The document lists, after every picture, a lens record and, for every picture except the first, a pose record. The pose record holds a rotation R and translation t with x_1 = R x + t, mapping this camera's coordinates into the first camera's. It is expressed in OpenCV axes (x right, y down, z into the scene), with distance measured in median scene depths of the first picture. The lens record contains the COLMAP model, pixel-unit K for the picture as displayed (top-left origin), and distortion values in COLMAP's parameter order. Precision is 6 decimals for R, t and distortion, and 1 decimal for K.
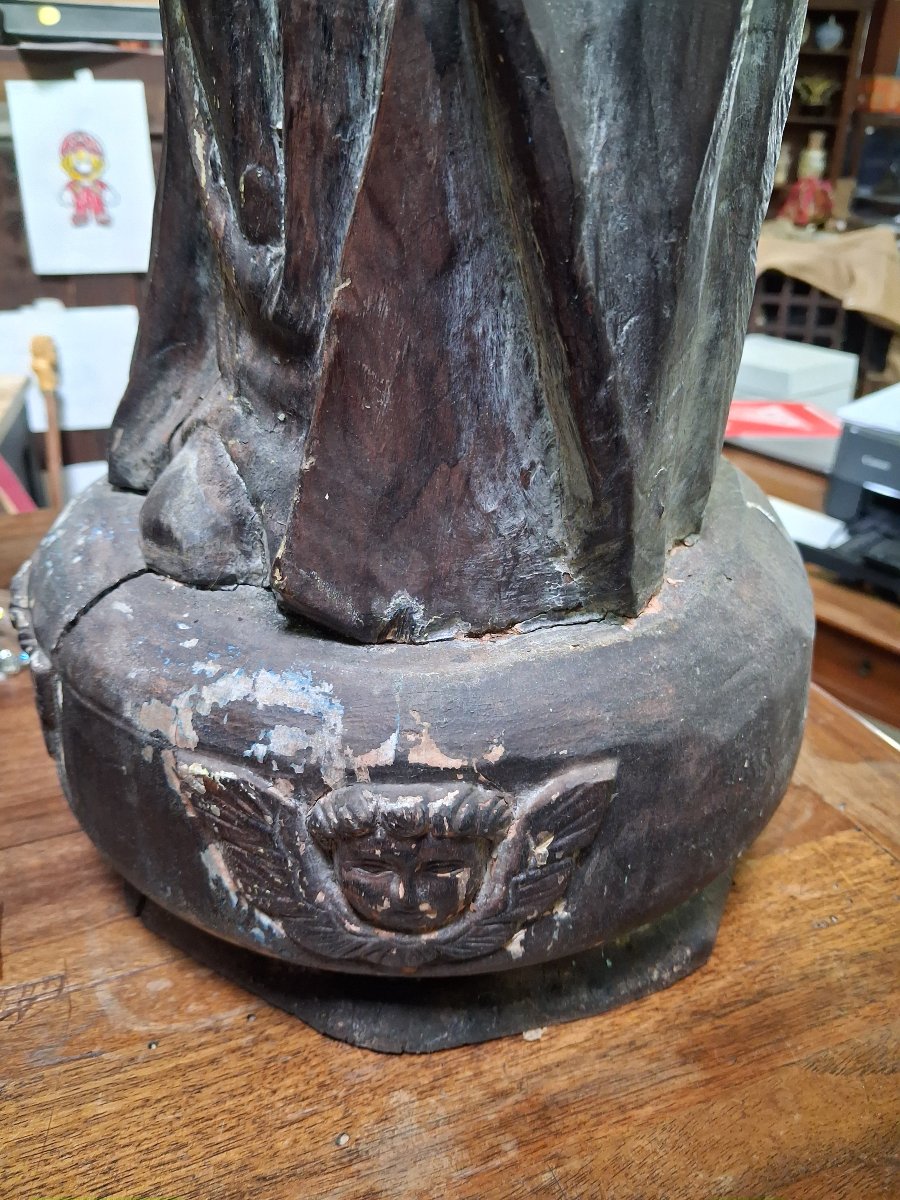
lens RADIAL K [[972.1, 0, 450.0], [0, 972.1, 600.0], [0, 0, 1]] dist [-0.005362, -0.009511]
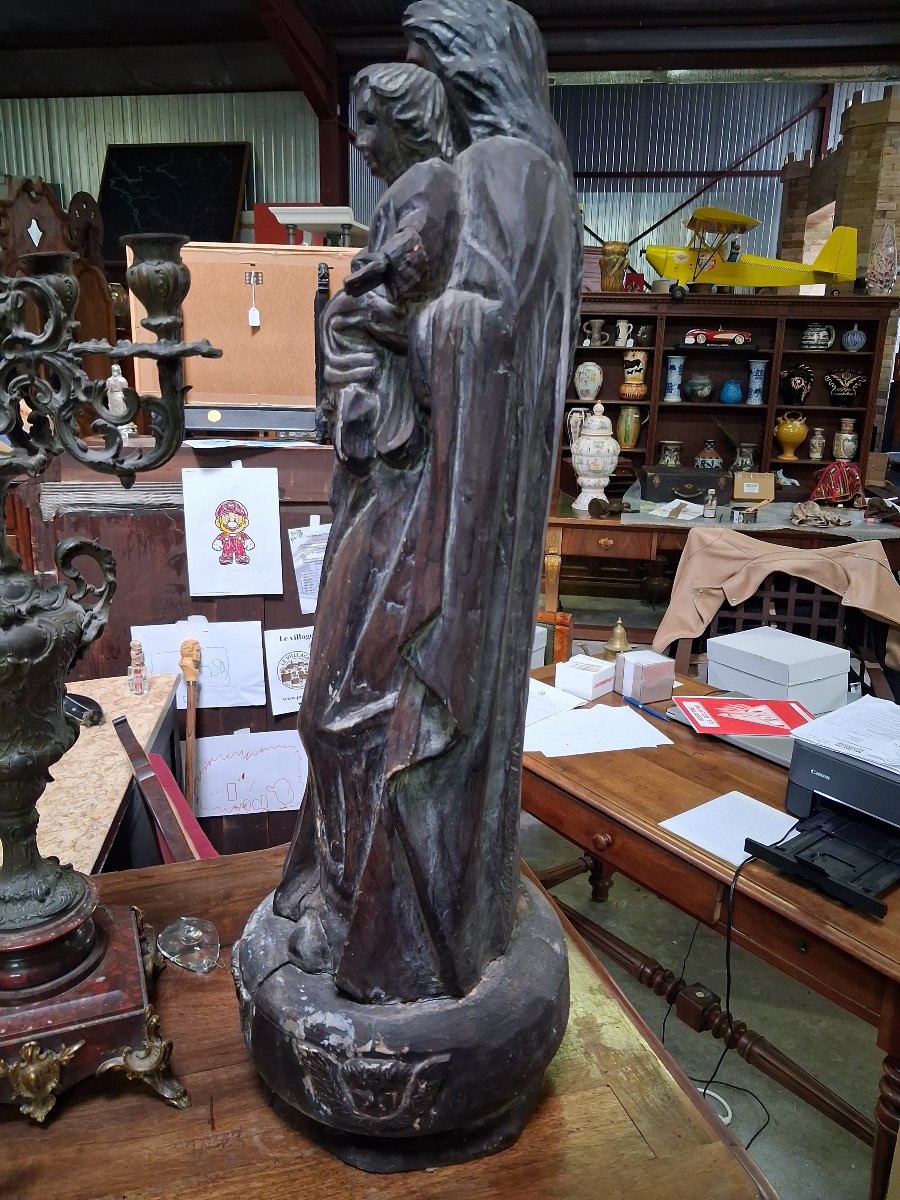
lens RADIAL K [[947.5, 0, 435.0], [0, 947.5, 596.3], [0, 0, 1]] dist [0.001838, -0.006474]
pose [[0.994378, 0.015923, -0.104680, 0.358332], [-0.038036, 0.976357, -0.212790, -0.494929], [0.098817, 0.215576, 0.971474, -1.780490]]
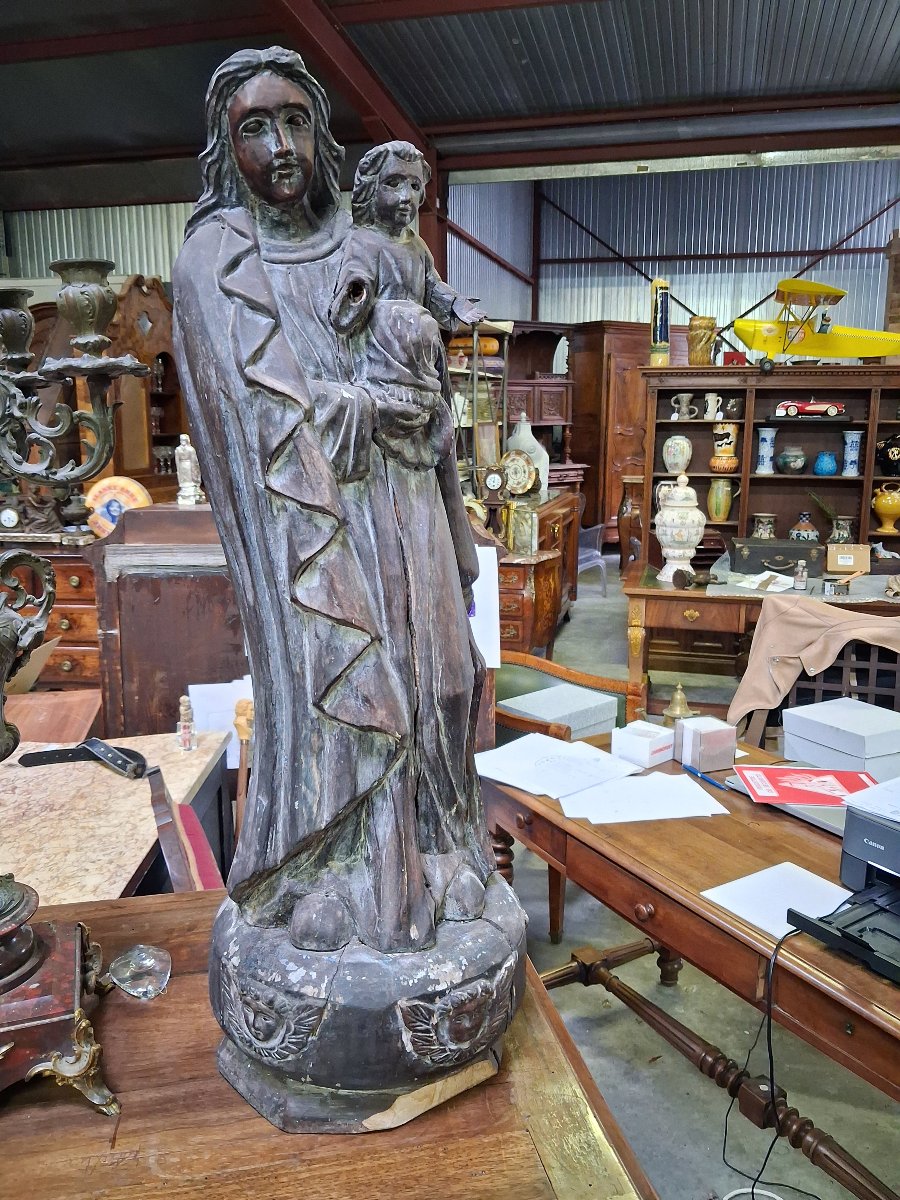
lens RADIAL K [[953.3, 0, 450.0], [0, 953.3, 600.0], [0, 0, 1]] dist [-0.009765, -0.000719]
pose [[0.979109, 0.009603, -0.203112, 0.938290], [-0.068832, 0.955566, -0.286628, -0.327531], [0.191334, 0.294621, 0.936264, -1.649288]]
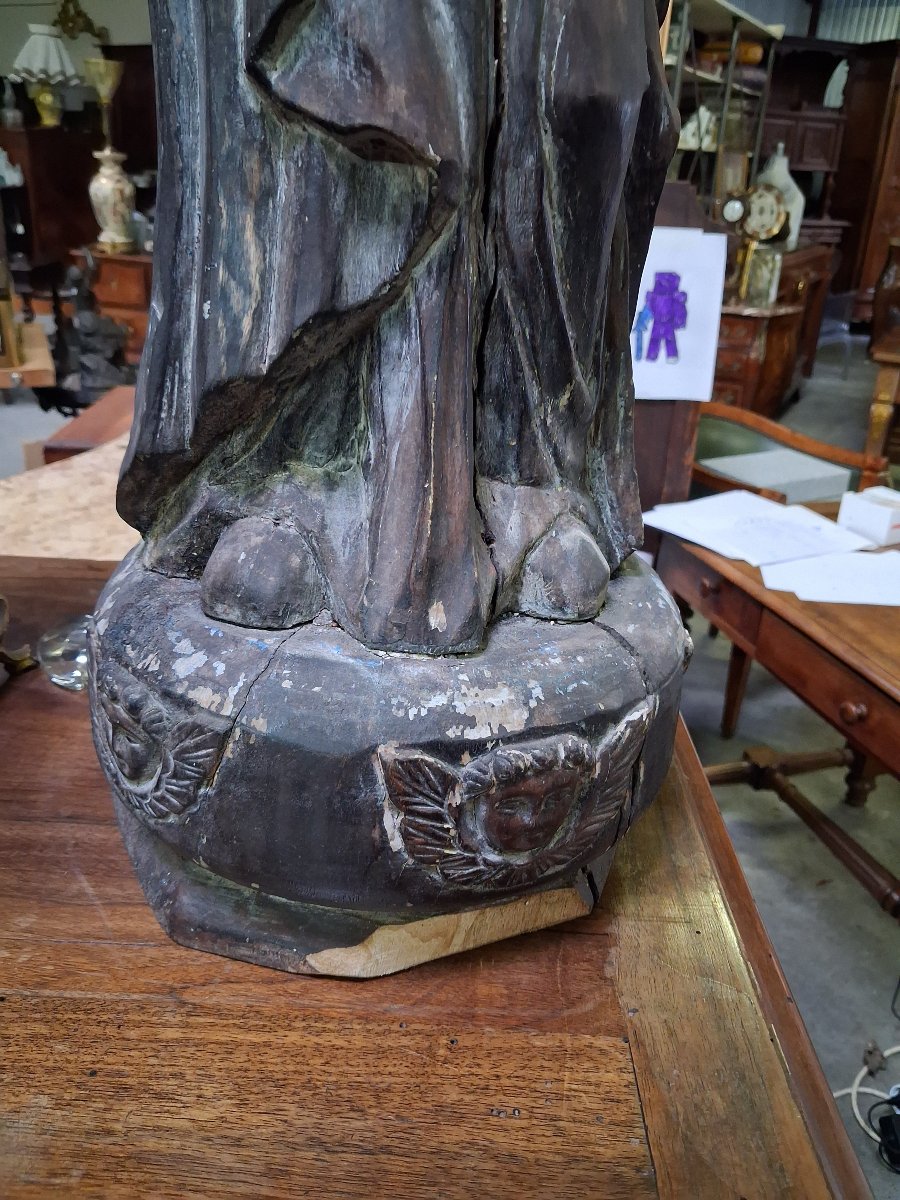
lens RADIAL K [[947.5, 0, 435.0], [0, 947.5, 596.3], [0, 0, 1]] dist [0.001838, -0.006474]
pose [[0.901929, 0.176500, -0.394173, 0.784843], [-0.209297, 0.976973, -0.041443, -0.163499], [0.377782, 0.119878, 0.918101, 0.027752]]
